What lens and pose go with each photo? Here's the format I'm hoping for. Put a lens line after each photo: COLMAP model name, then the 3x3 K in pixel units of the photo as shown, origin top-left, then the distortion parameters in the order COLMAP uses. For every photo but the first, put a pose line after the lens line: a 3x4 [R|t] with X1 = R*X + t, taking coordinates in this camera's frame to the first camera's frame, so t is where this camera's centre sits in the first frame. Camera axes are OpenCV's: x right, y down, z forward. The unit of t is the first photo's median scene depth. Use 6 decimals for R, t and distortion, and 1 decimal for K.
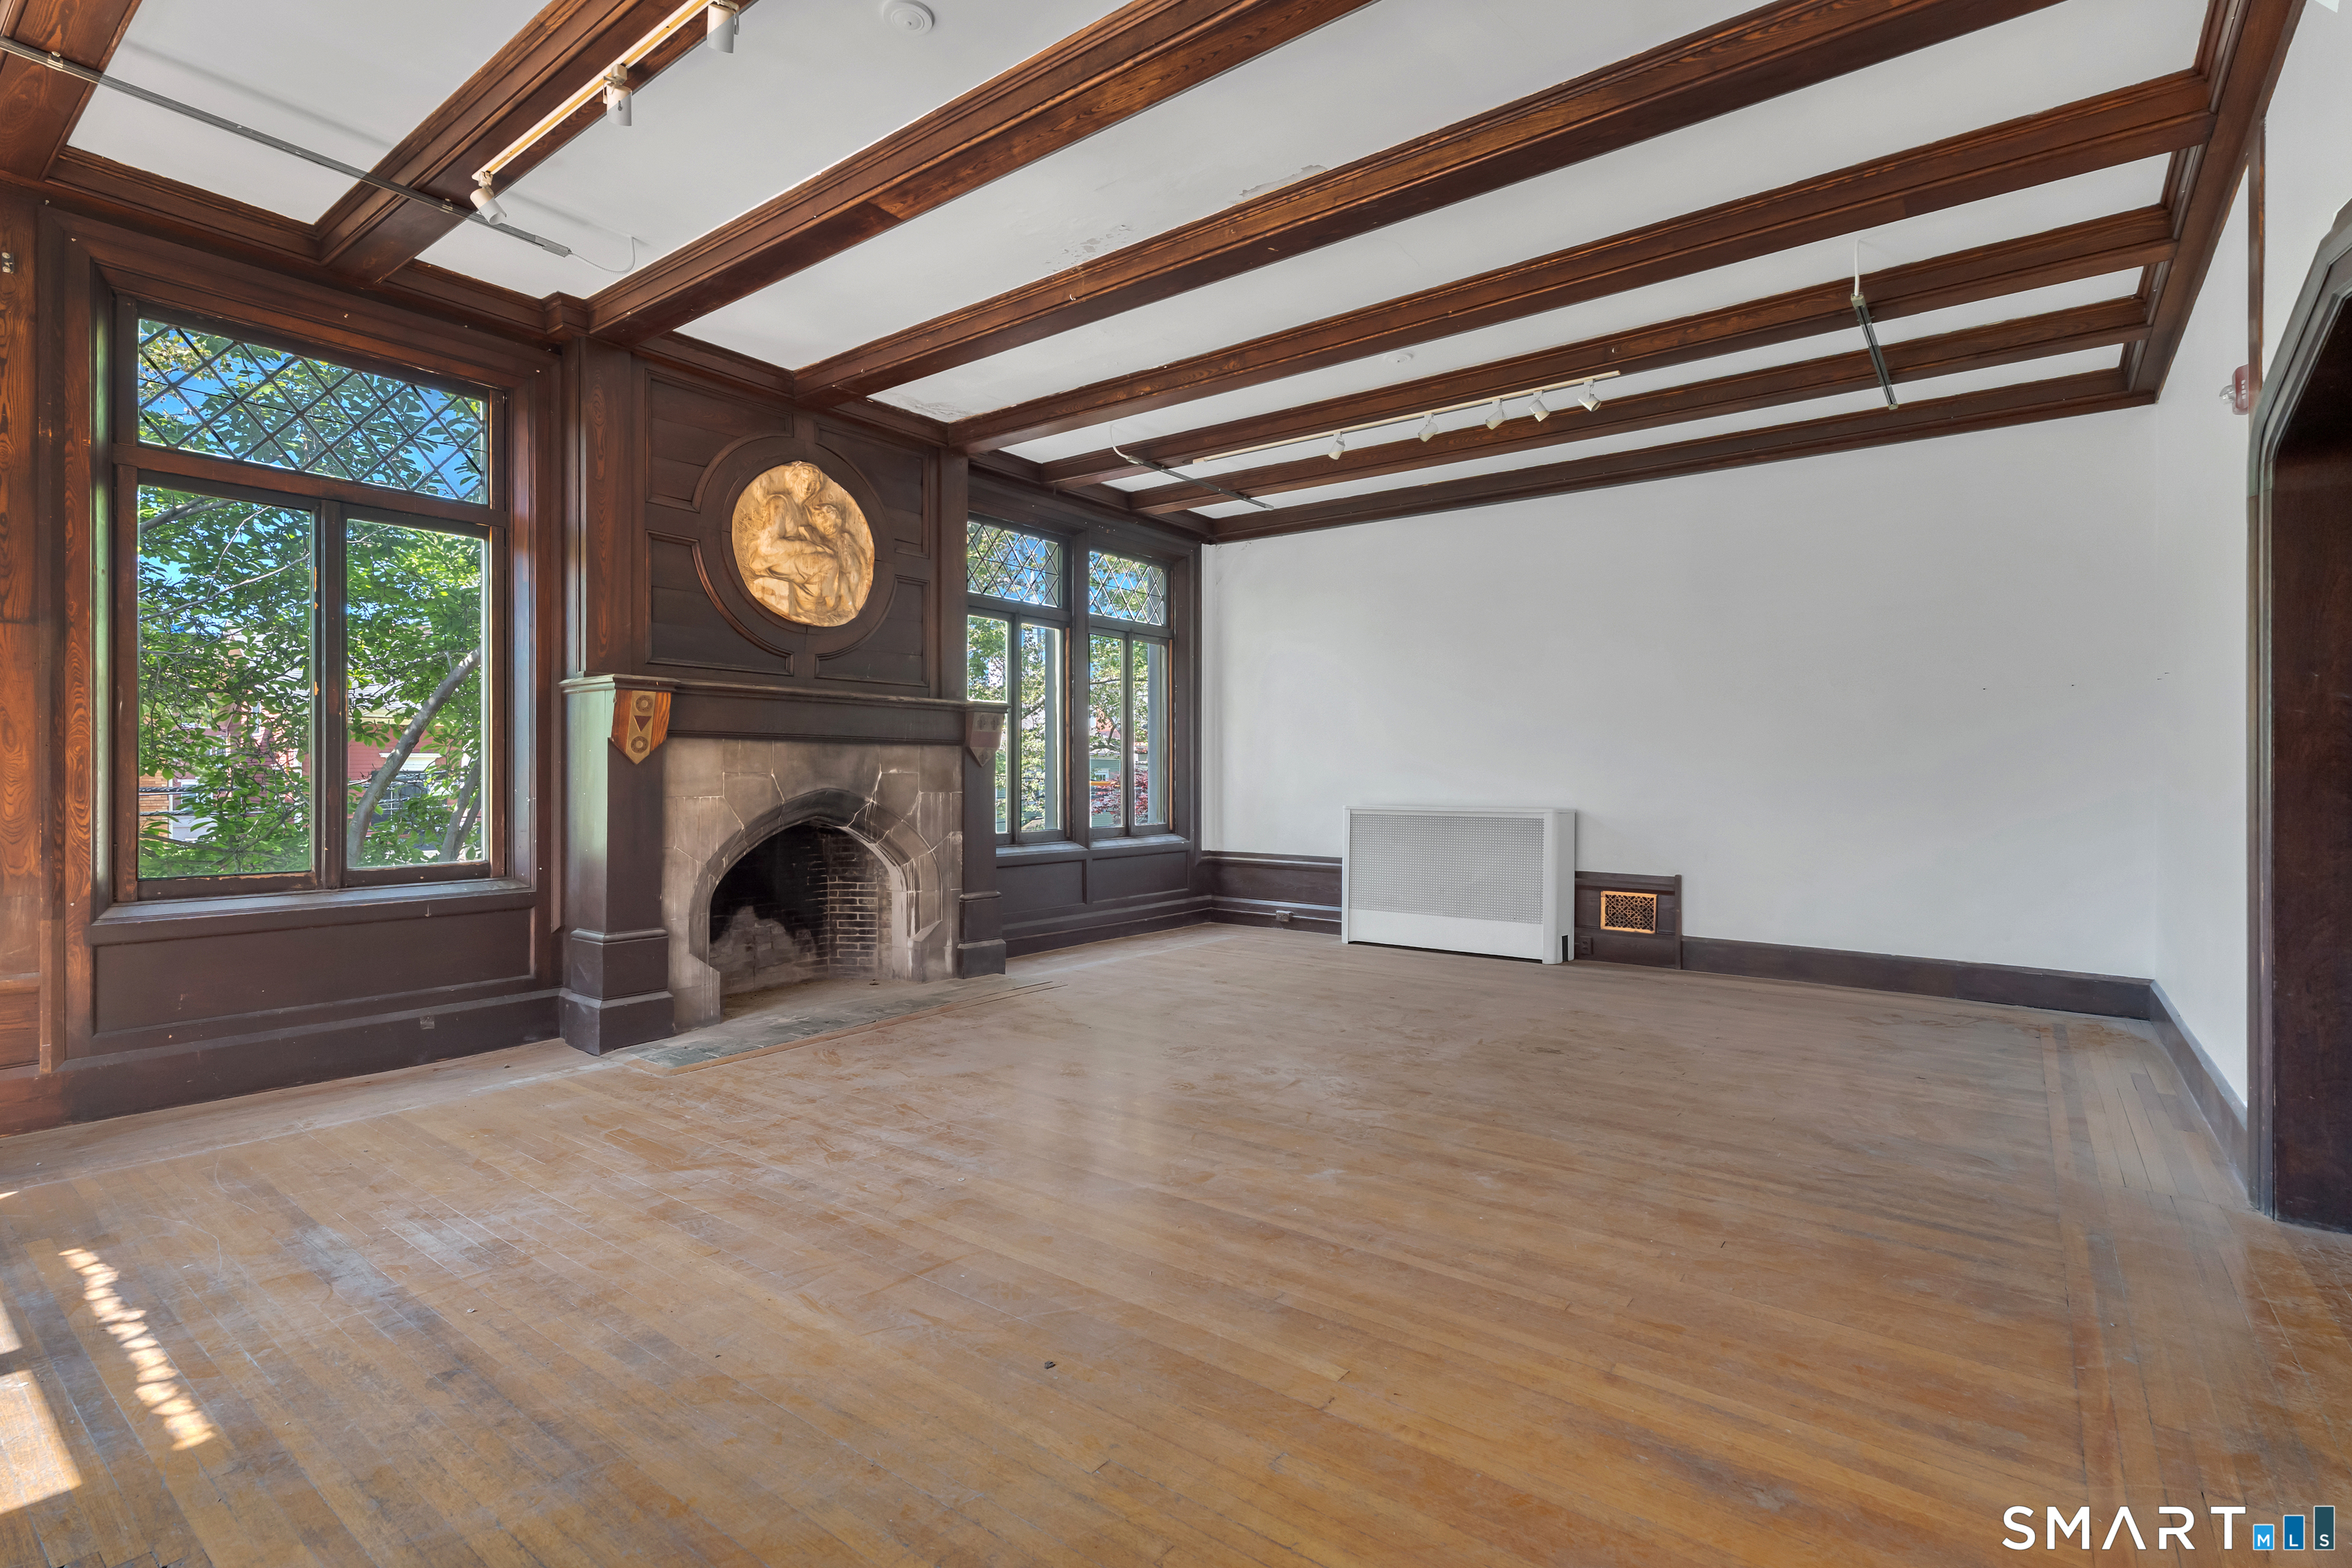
lens RADIAL K [[1099.3, 0, 1158.3], [0, 1099.3, 779.4], [0, 0, 1]] dist [-0.004023, -0.001527]
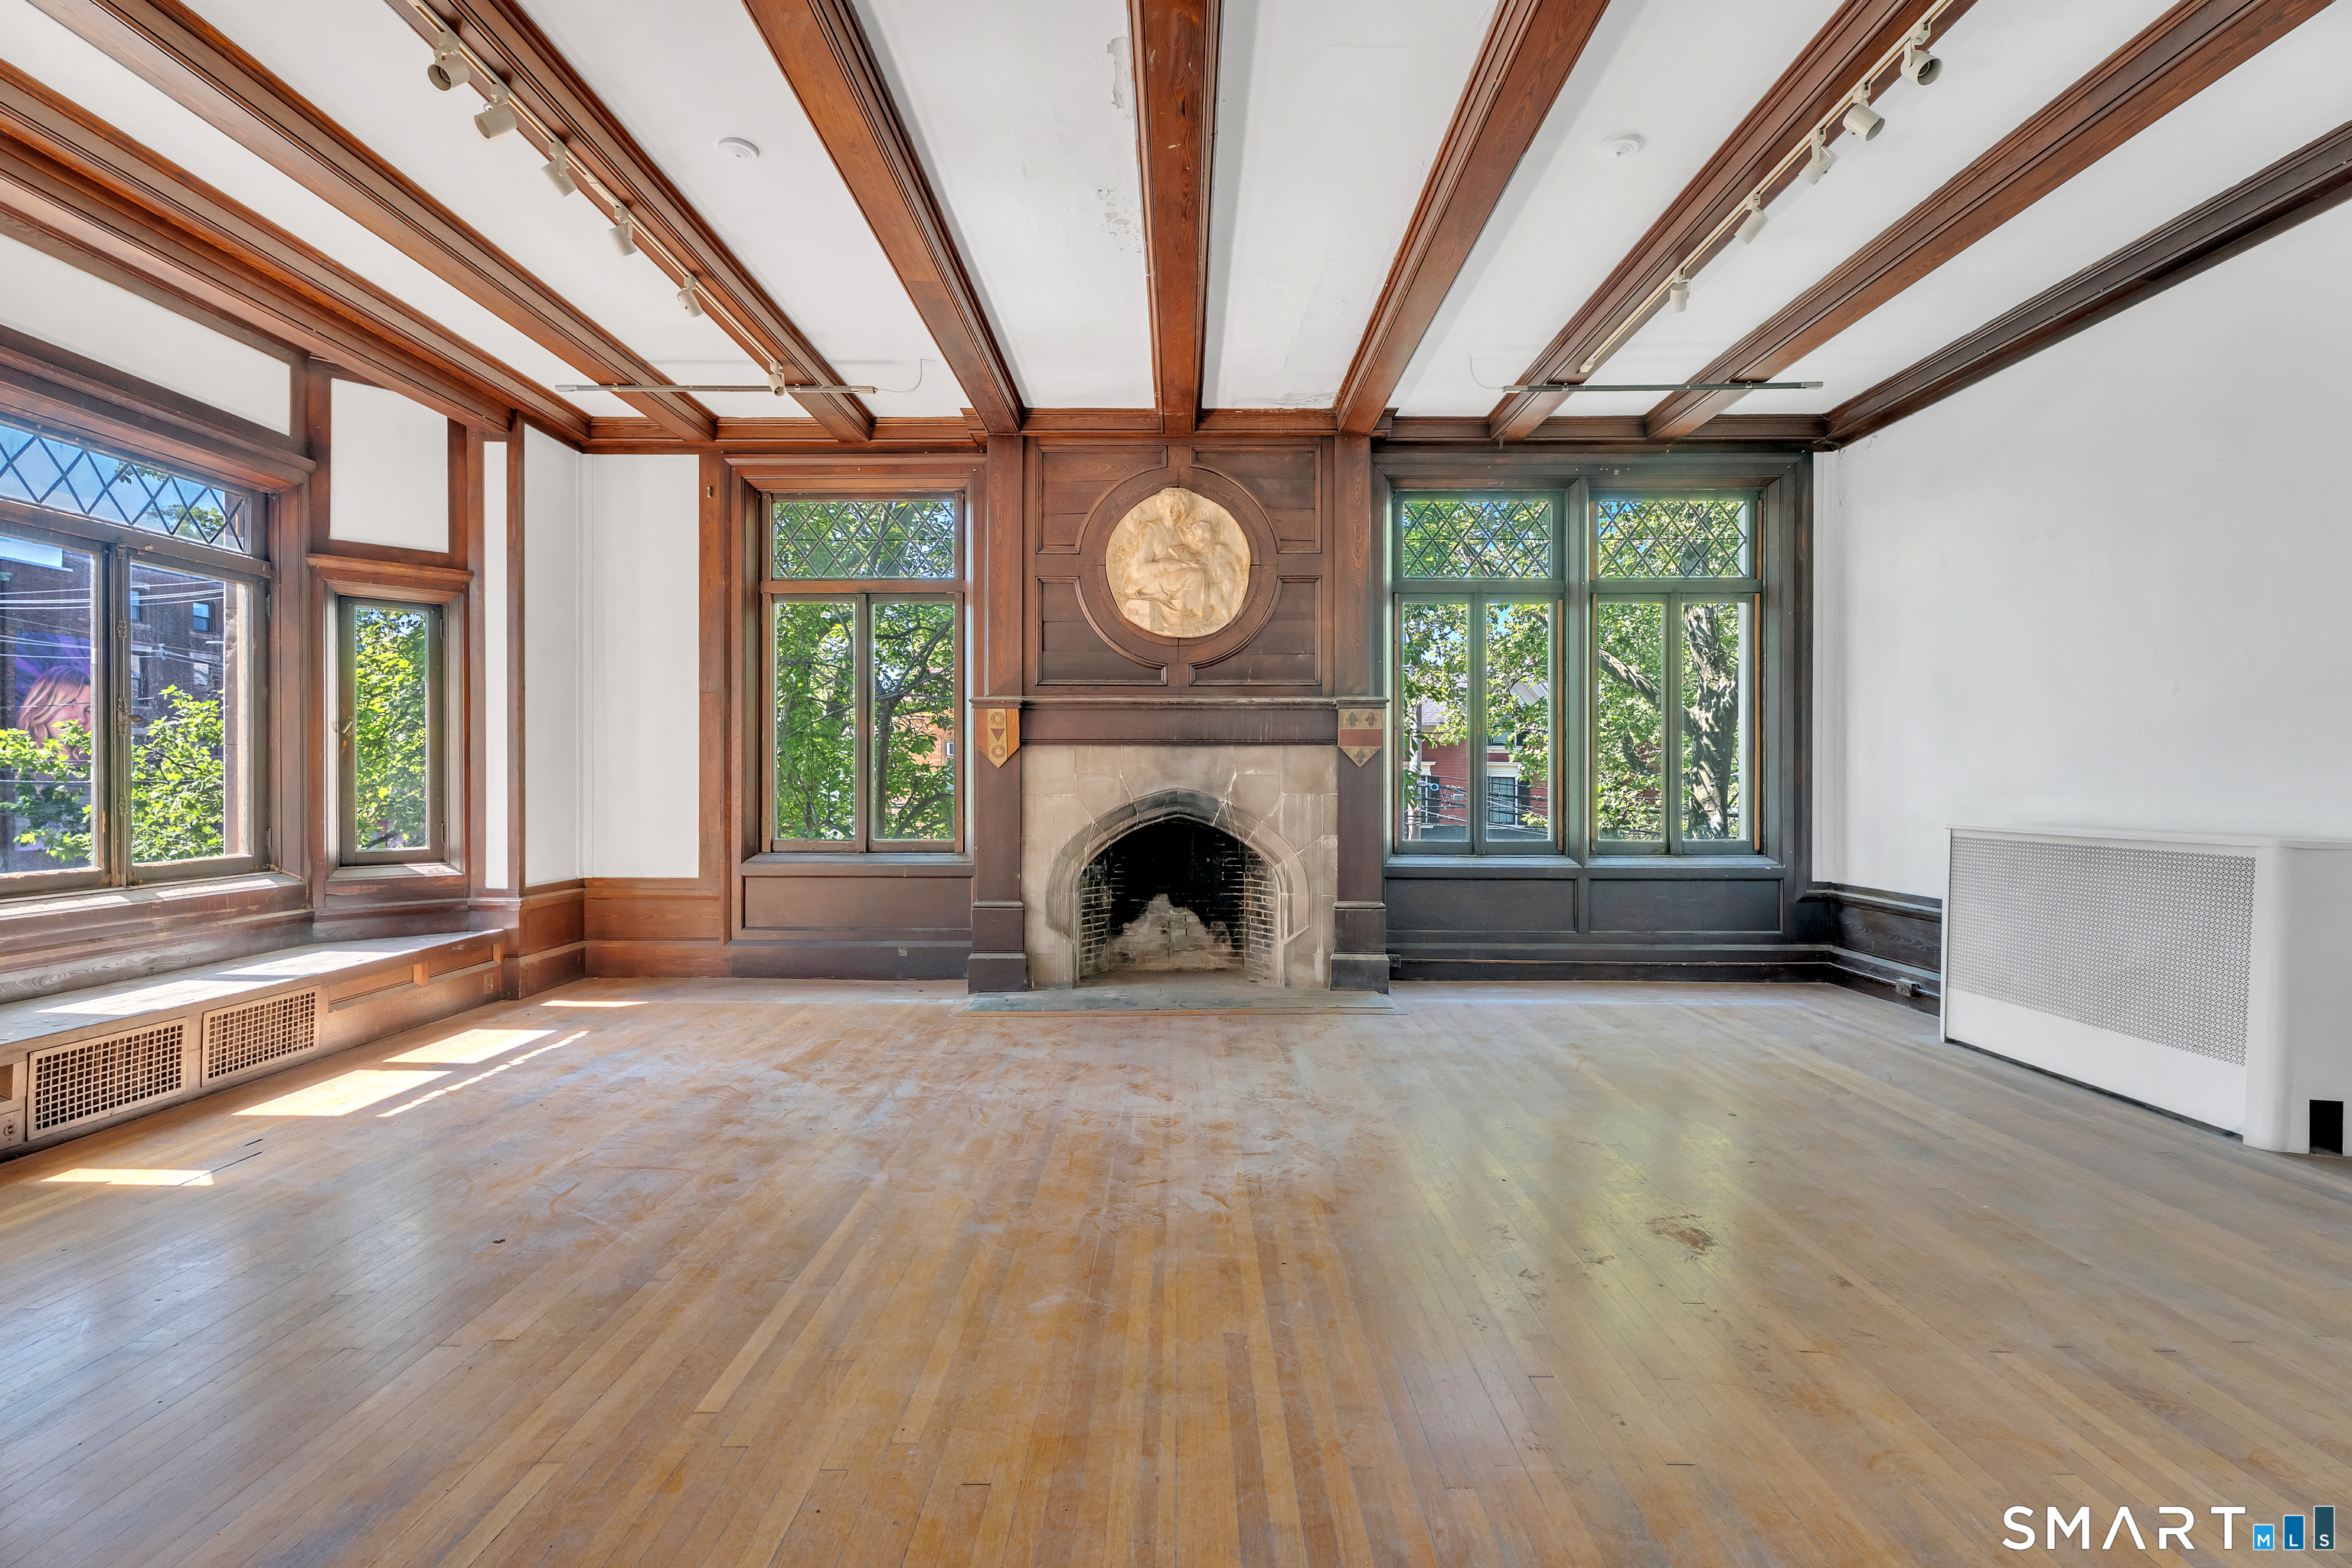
lens RADIAL K [[1099.3, 0, 1158.8], [0, 1099.3, 786.3], [0, 0, 1]] dist [-0.004023, -0.001527]
pose [[0.591679, 0.003200, -0.806167, 0.549840], [-0.002614, 0.999994, 0.002051, 0.003812], [0.806169, 0.000894, 0.591684, 0.350326]]
